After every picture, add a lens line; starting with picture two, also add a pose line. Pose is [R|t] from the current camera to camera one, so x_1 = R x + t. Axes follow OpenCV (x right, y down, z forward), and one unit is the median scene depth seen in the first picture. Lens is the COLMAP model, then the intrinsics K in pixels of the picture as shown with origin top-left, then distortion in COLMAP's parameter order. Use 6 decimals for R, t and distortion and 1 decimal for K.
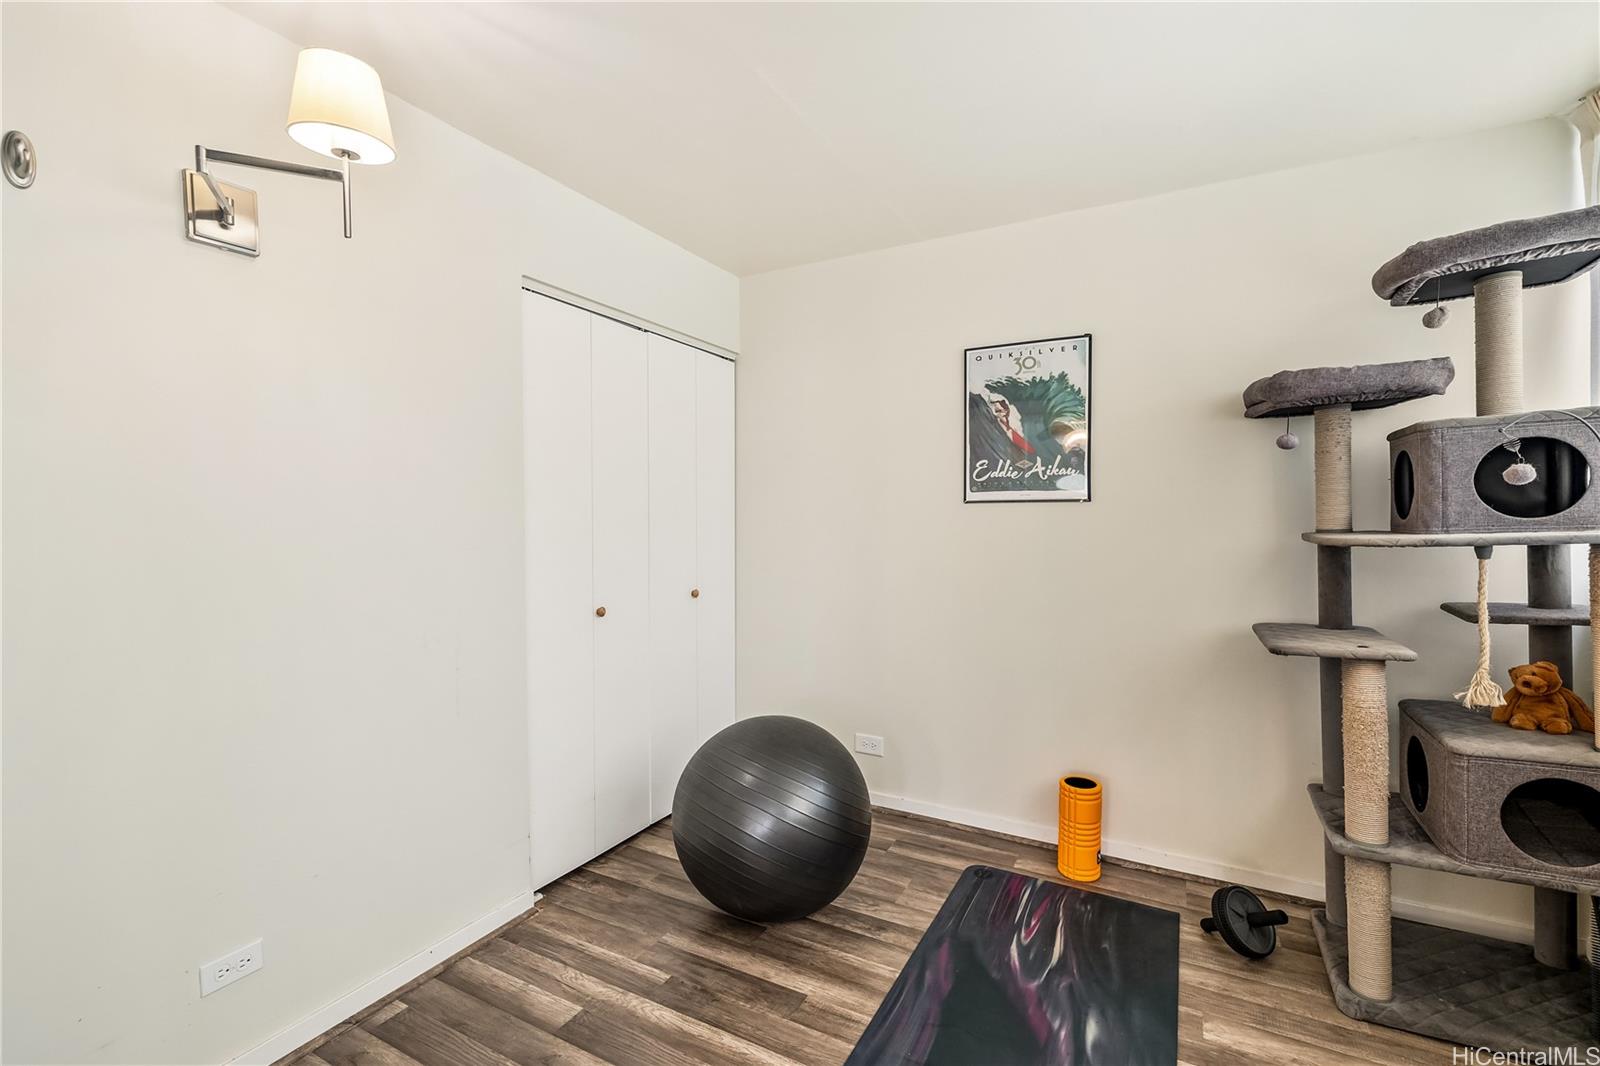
lens RADIAL K [[685.5, 0, 810.6], [0, 685.5, 535.1], [0, 0, 1]] dist [-0.003767, 0.000688]
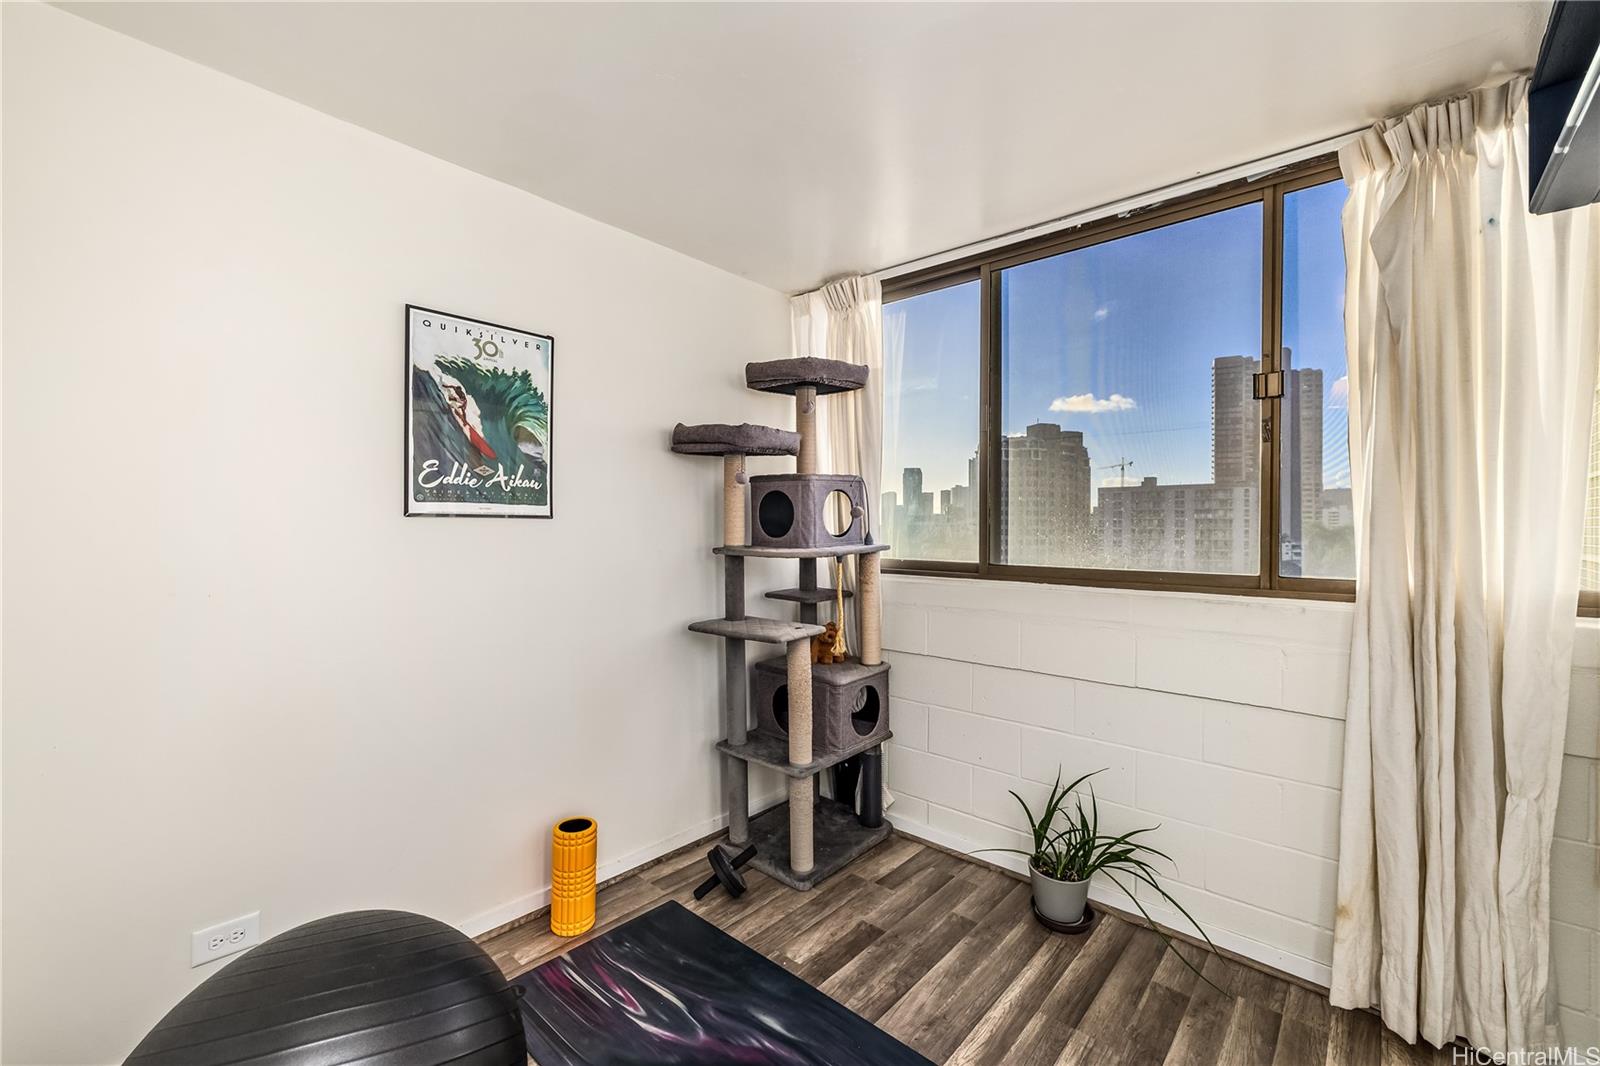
lens RADIAL K [[685.5, 0, 799.7], [0, 685.5, 527.6], [0, 0, 1]] dist [-0.003767, 0.000688]
pose [[0.225792, 0.005441, 0.974160, -0.400753], [0.015481, 0.999838, -0.009173, -0.022759], [-0.974052, 0.017152, 0.225672, 0.454674]]
